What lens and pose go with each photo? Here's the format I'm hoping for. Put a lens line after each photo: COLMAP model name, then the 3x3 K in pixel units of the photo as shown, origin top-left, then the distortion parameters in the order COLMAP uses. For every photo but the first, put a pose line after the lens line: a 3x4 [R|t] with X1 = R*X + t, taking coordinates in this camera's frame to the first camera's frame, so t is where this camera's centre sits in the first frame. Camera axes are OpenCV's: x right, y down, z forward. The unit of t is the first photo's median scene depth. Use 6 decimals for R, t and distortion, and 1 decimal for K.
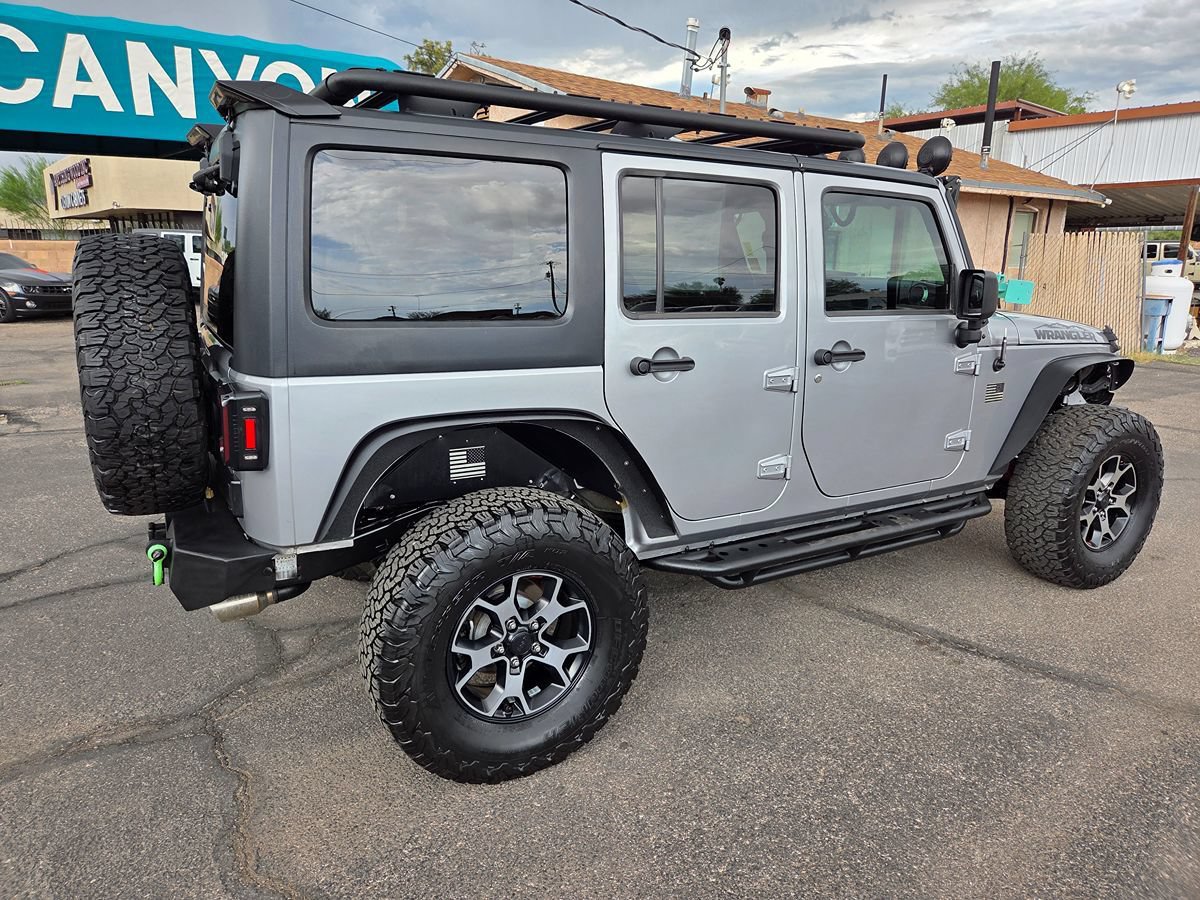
lens RADIAL K [[809.4, 0, 591.2], [0, 809.4, 441.3], [0, 0, 1]] dist [0.061619, -0.051069]
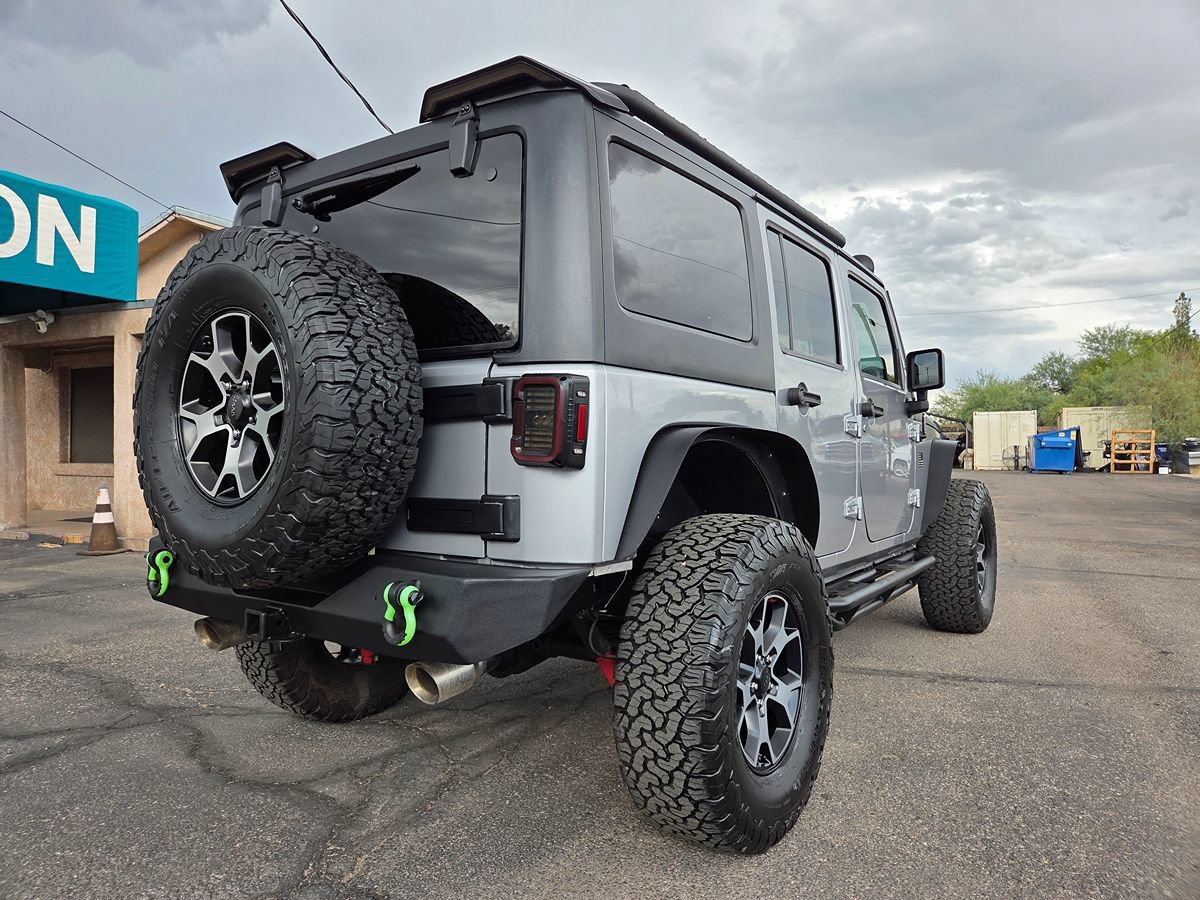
lens RADIAL K [[809.4, 0, 582.7], [0, 809.4, 441.3], [0, 0, 1]] dist [0.061619, -0.051069]
pose [[0.903468, -0.005155, 0.428624, -0.587750], [0.106720, 0.971147, -0.213269, 0.144635], [-0.415158, 0.238425, 0.877951, 0.190898]]
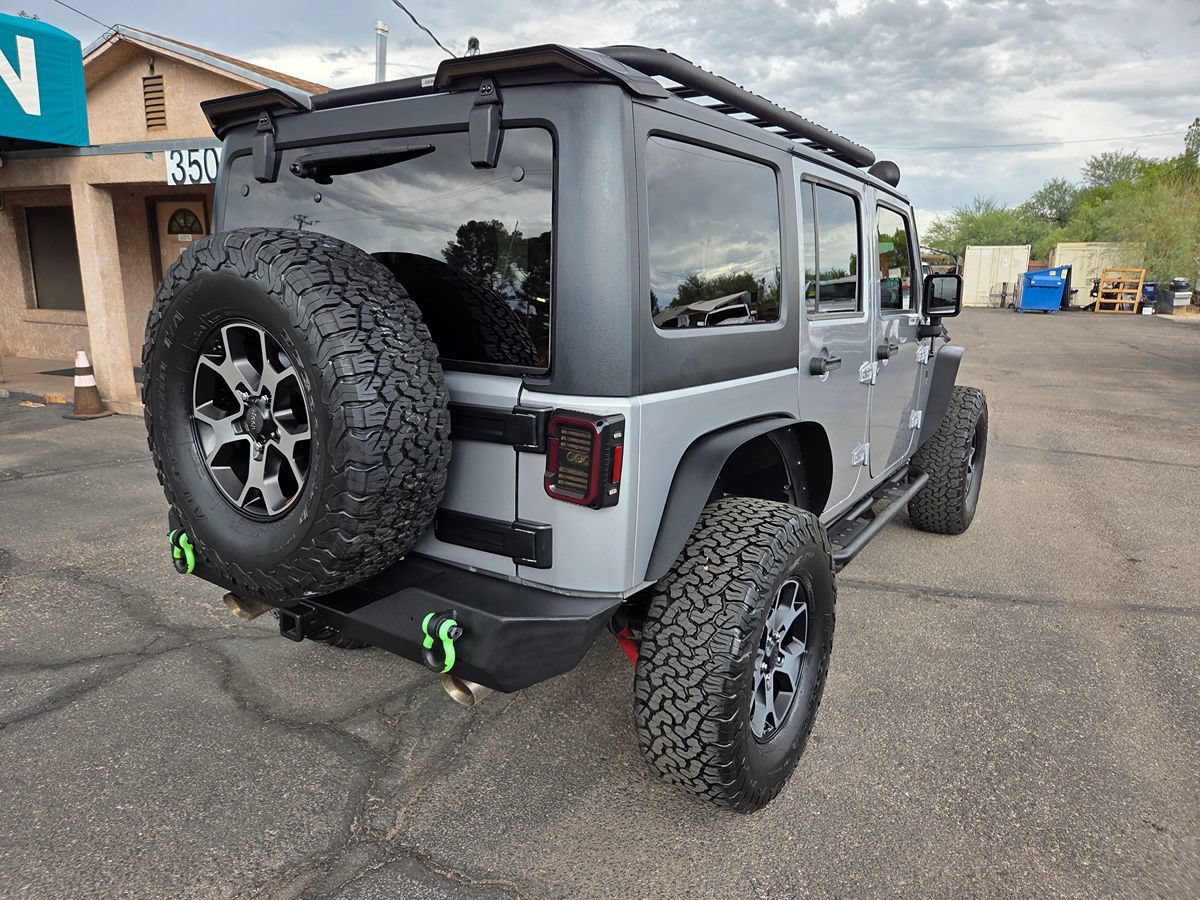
lens RADIAL K [[809.4, 0, 585.3], [0, 809.4, 454.3], [0, 0, 1]] dist [0.061619, -0.051069]
pose [[0.892103, -0.098187, 0.441034, -0.614566], [0.099544, 0.994830, 0.020125, -0.029804], [-0.440730, 0.025948, 0.897265, 0.192976]]
